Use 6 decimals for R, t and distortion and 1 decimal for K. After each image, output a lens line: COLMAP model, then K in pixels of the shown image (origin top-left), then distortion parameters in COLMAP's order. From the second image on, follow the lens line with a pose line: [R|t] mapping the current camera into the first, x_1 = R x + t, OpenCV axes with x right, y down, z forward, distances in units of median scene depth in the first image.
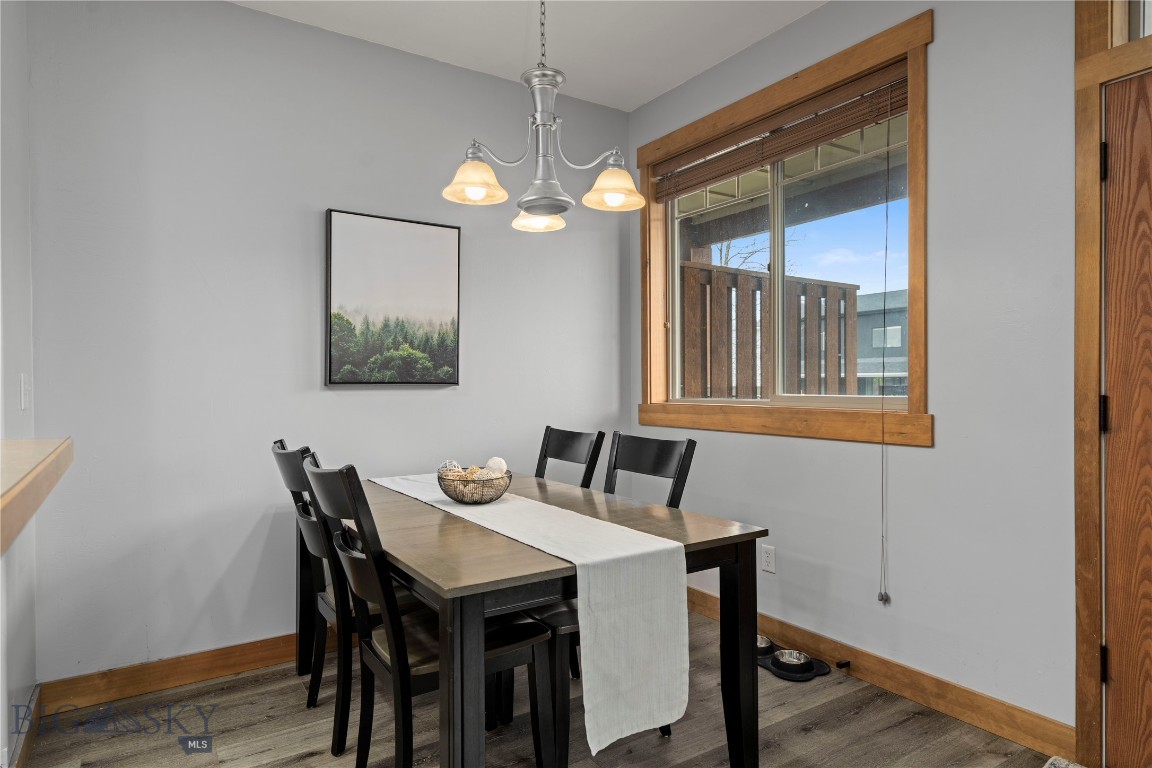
lens RADIAL K [[678.2, 0, 573.7], [0, 678.2, 381.2], [0, 0, 1]] dist [0.027856, -0.001125]
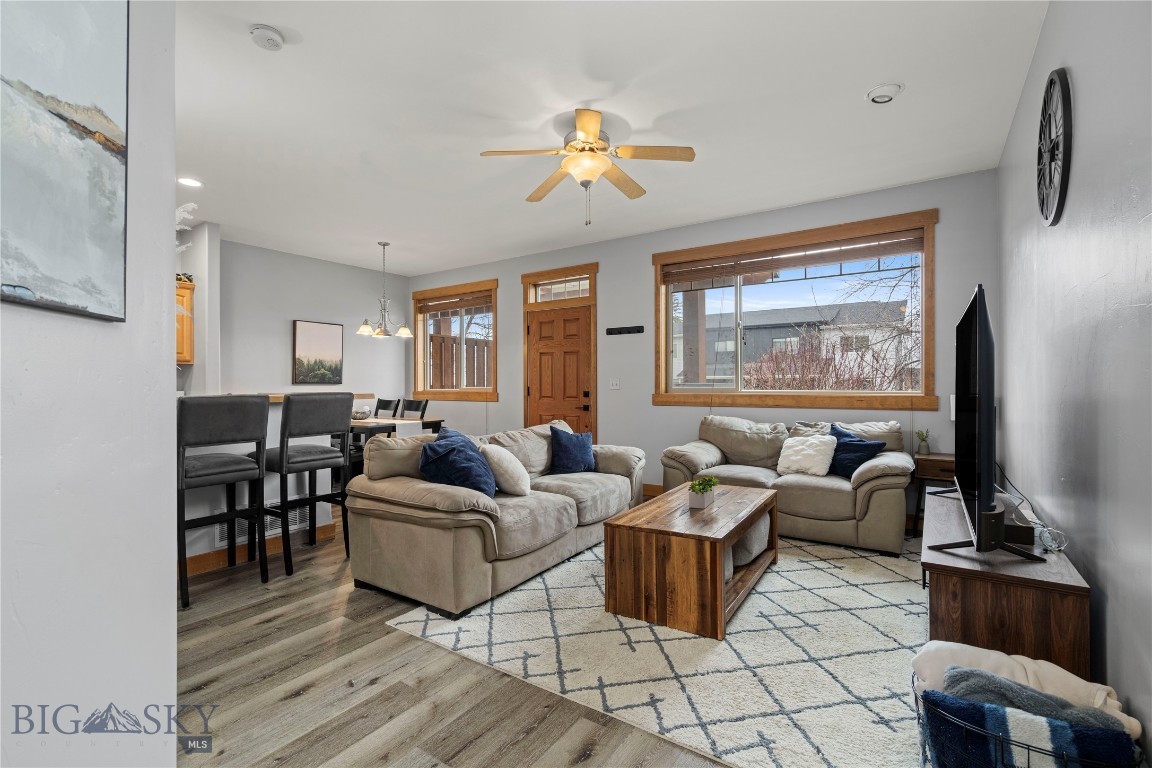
lens RADIAL K [[524.2, 0, 573.6], [0, 524.2, 386.5], [0, 0, 1]] dist [-0.005213, -0.000134]
pose [[0.927836, 0.000619, 0.372989, -0.116842], [-0.003733, 0.999964, 0.007625, -0.004672], [-0.372970, -0.008467, 0.927805, -1.567454]]
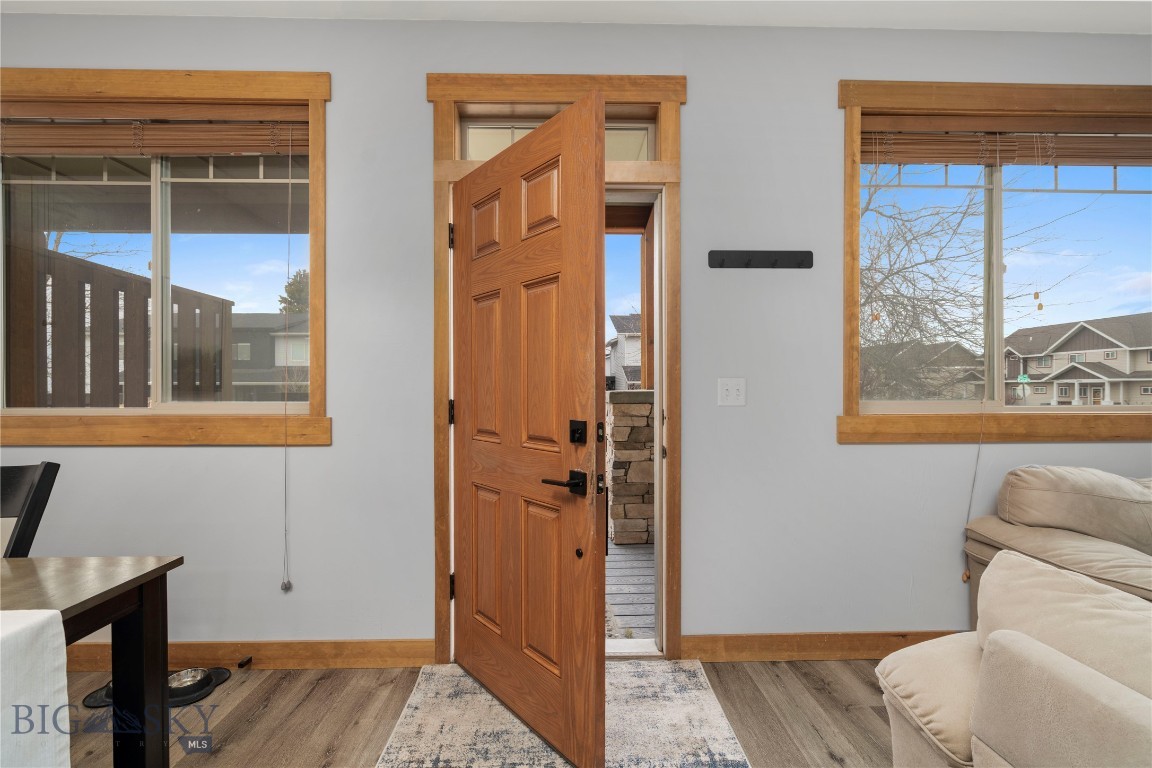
lens RADIAL K [[524.2, 0, 580.3], [0, 524.2, 390.2], [0, 0, 1]] dist [-0.005213, -0.000134]
pose [[0.522176, 0.004671, 0.852825, -0.015564], [-0.005269, 0.999984, -0.002251, 0.001962], [-0.852822, -0.003318, 0.522192, 0.157090]]
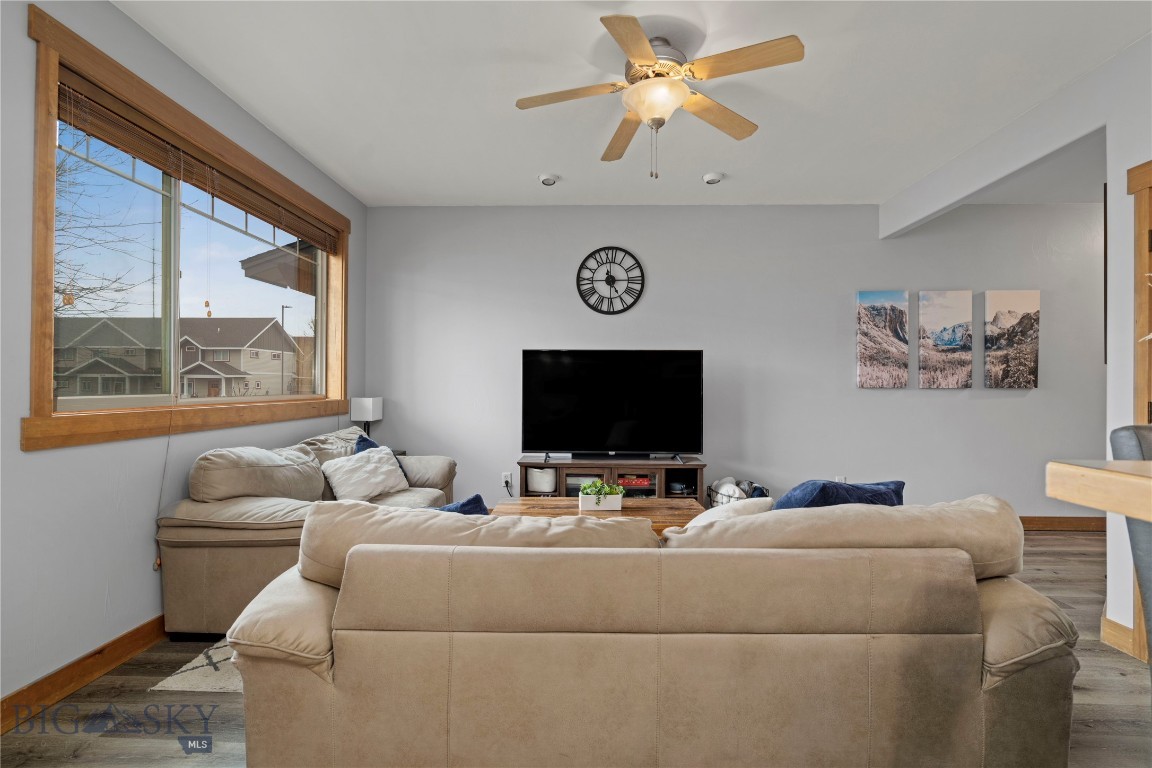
lens RADIAL K [[524.2, 0, 579.1], [0, 524.2, 385.3], [0, 0, 1]] dist [-0.005213, -0.000134]
pose [[-0.808377, 0.001200, 0.588665, -0.038118], [-0.003649, 0.999968, -0.007050, 0.000522], [-0.588654, -0.007847, -0.808347, 0.266044]]
